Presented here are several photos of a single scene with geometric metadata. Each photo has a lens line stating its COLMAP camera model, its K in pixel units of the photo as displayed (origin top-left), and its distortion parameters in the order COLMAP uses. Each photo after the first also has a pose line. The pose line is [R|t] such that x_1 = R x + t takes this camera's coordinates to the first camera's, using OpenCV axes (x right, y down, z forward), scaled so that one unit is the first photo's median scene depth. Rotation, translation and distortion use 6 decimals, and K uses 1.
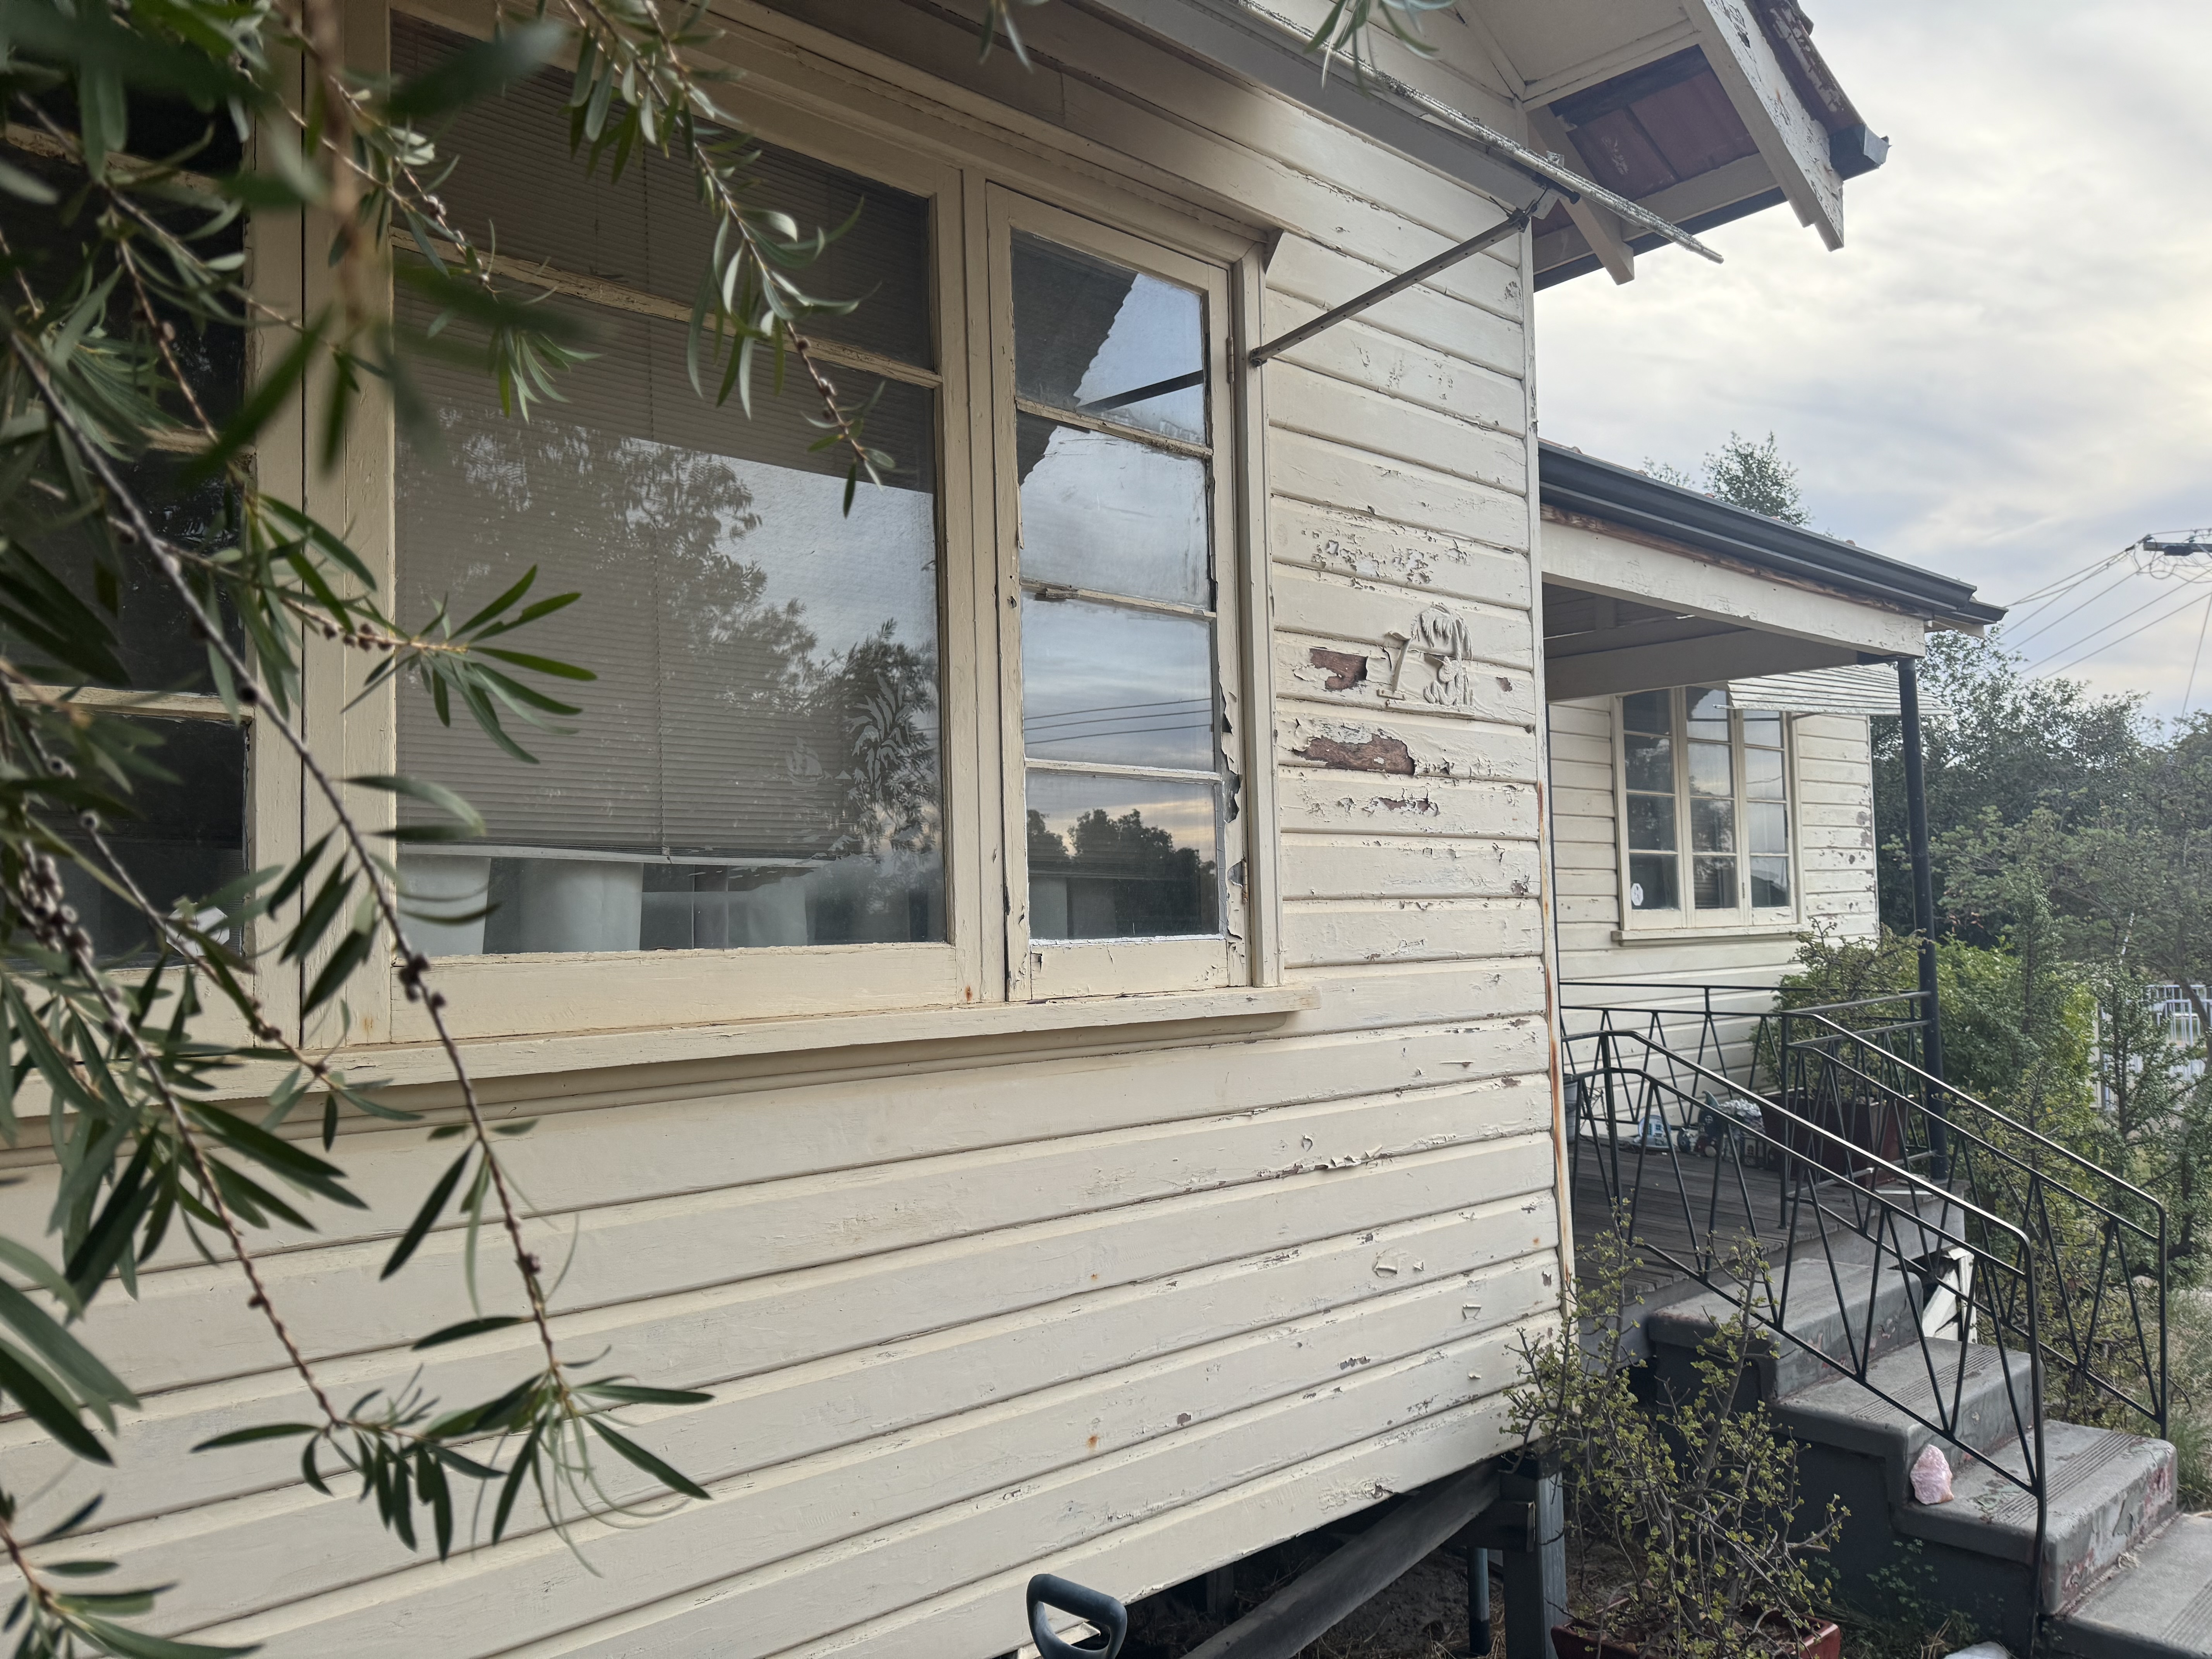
lens RADIAL K [[1559.3, 0, 1106.0], [0, 1559.3, 829.5], [0, 0, 1]] dist [0.115872, -0.158893]
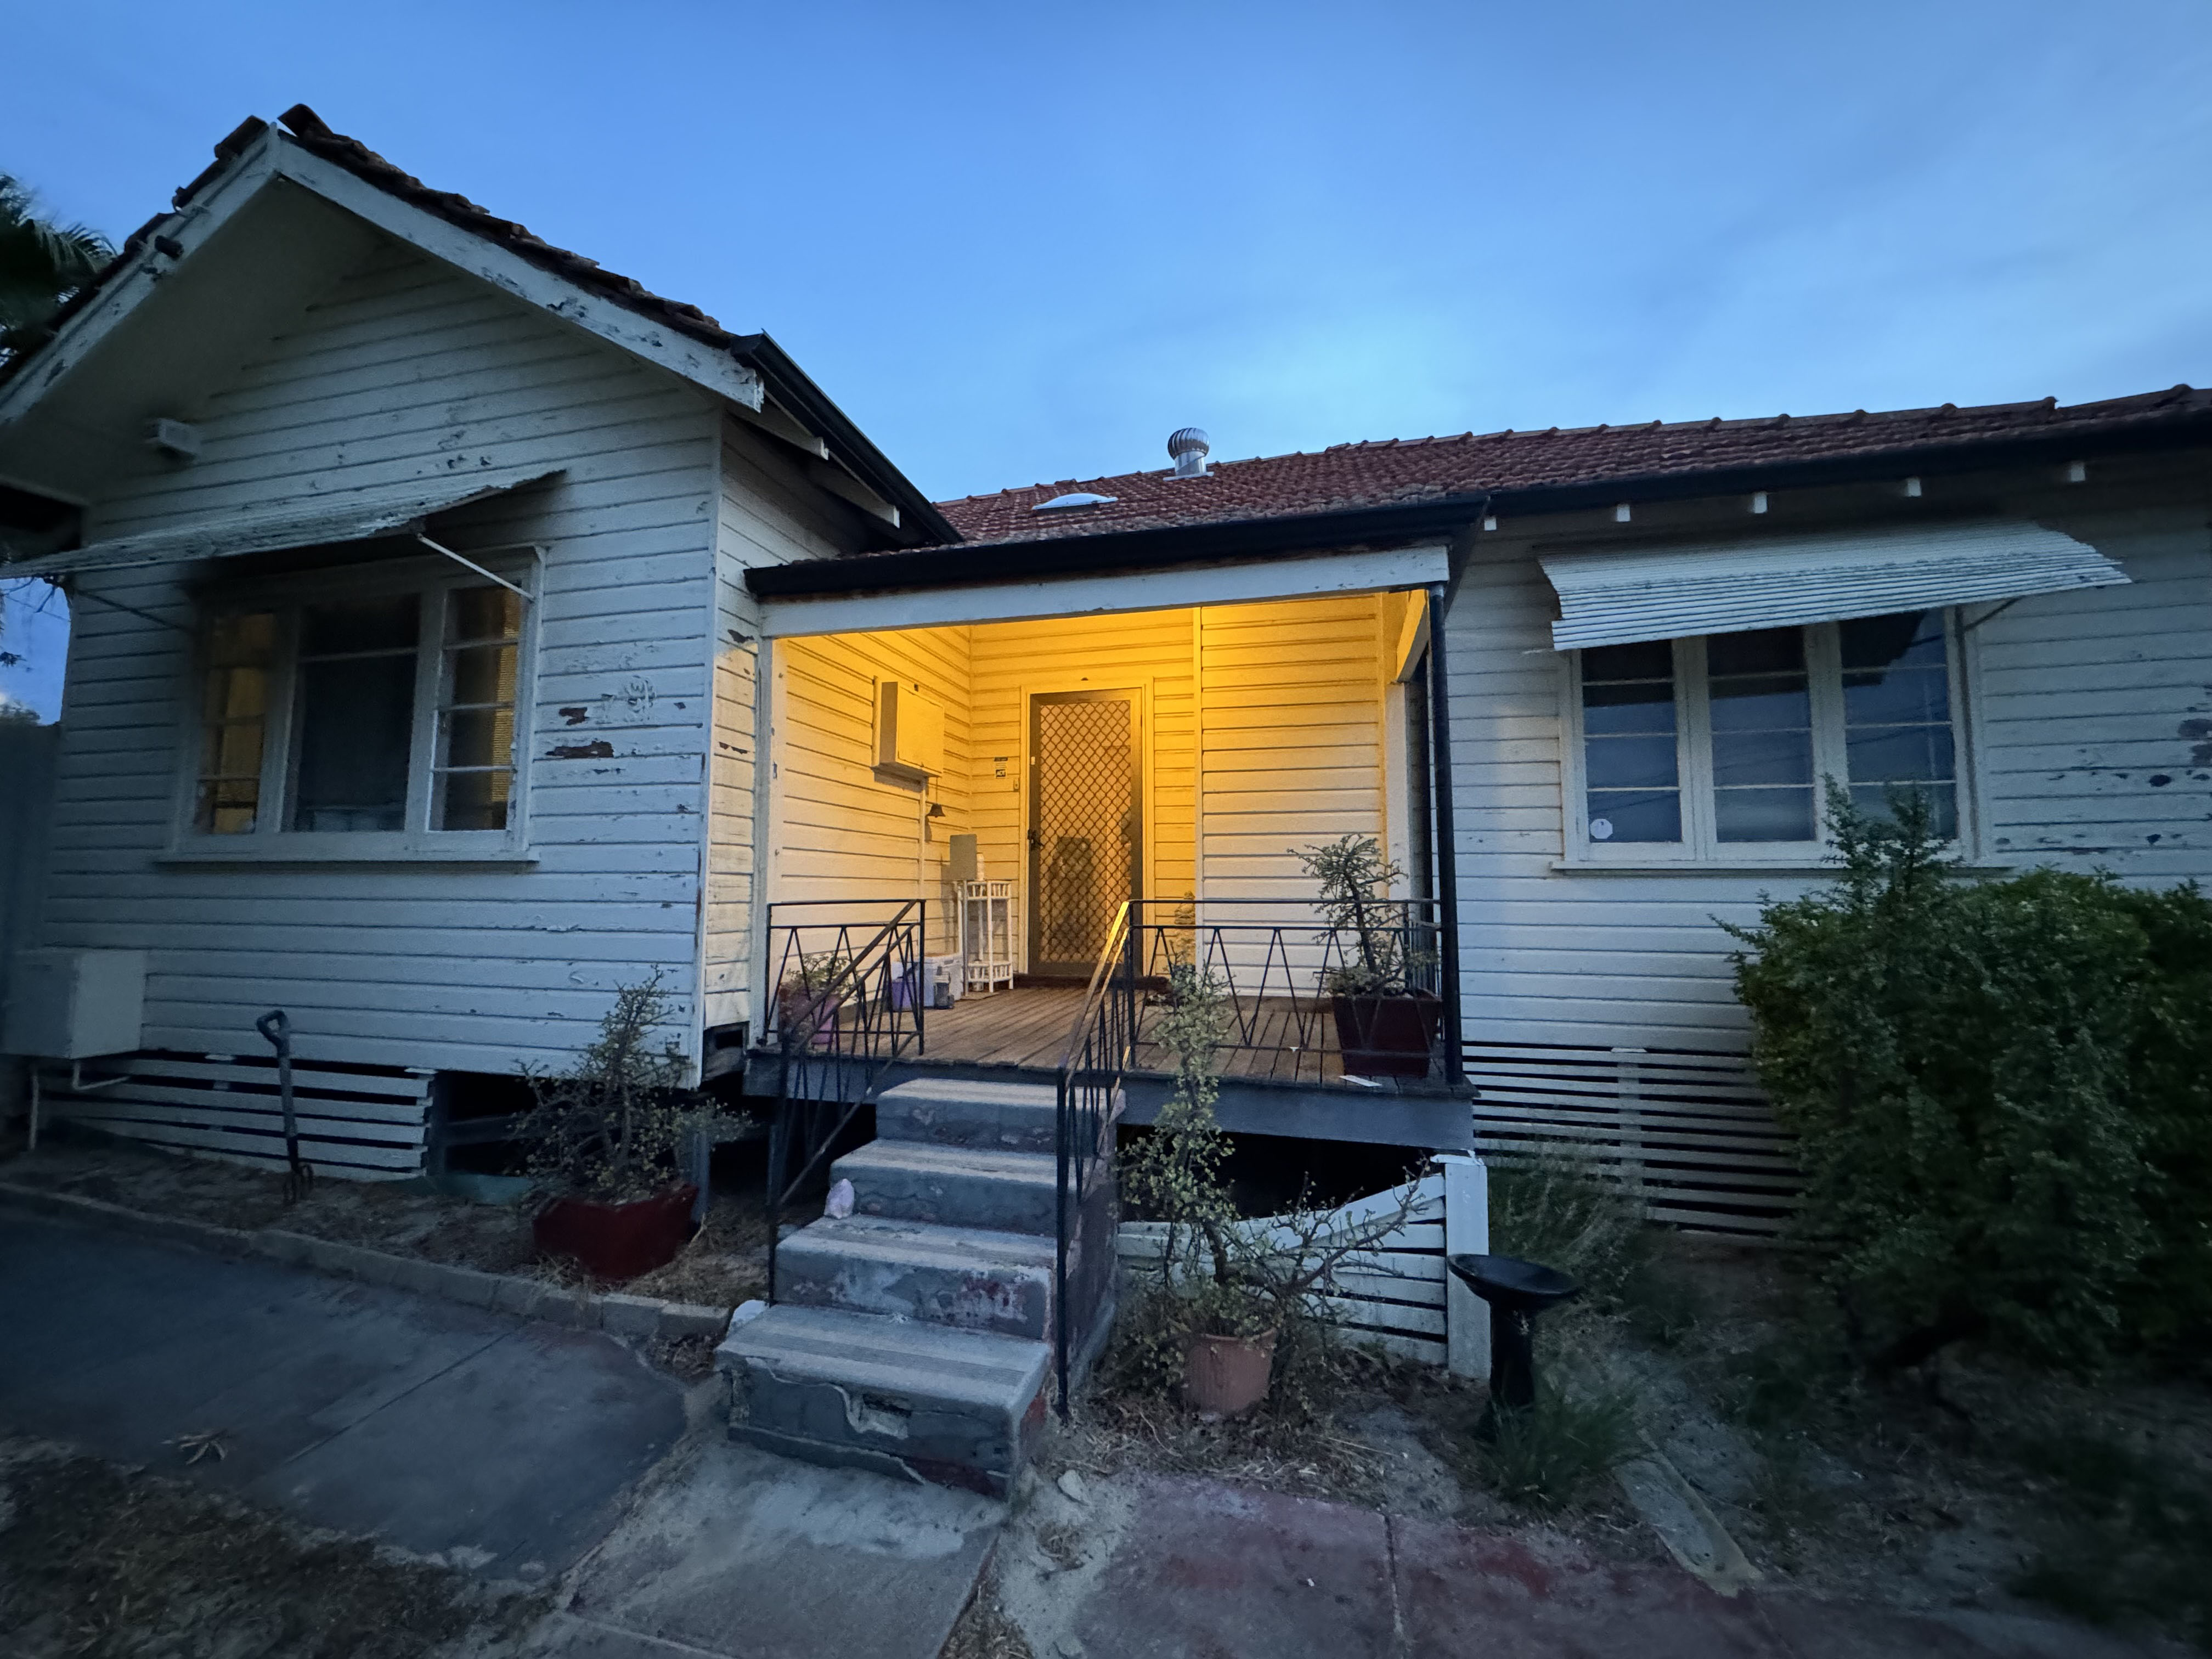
lens RADIAL K [[877.4, 0, 1106.0], [0, 877.4, 829.5], [0, 0, 1]] dist [-0.000177, -0.000009]
pose [[0.557093, -0.042158, -0.829379, 1.560504], [0.028825, 0.999090, -0.031423, 0.121092], [0.829950, -0.006401, 0.557802, 0.885621]]
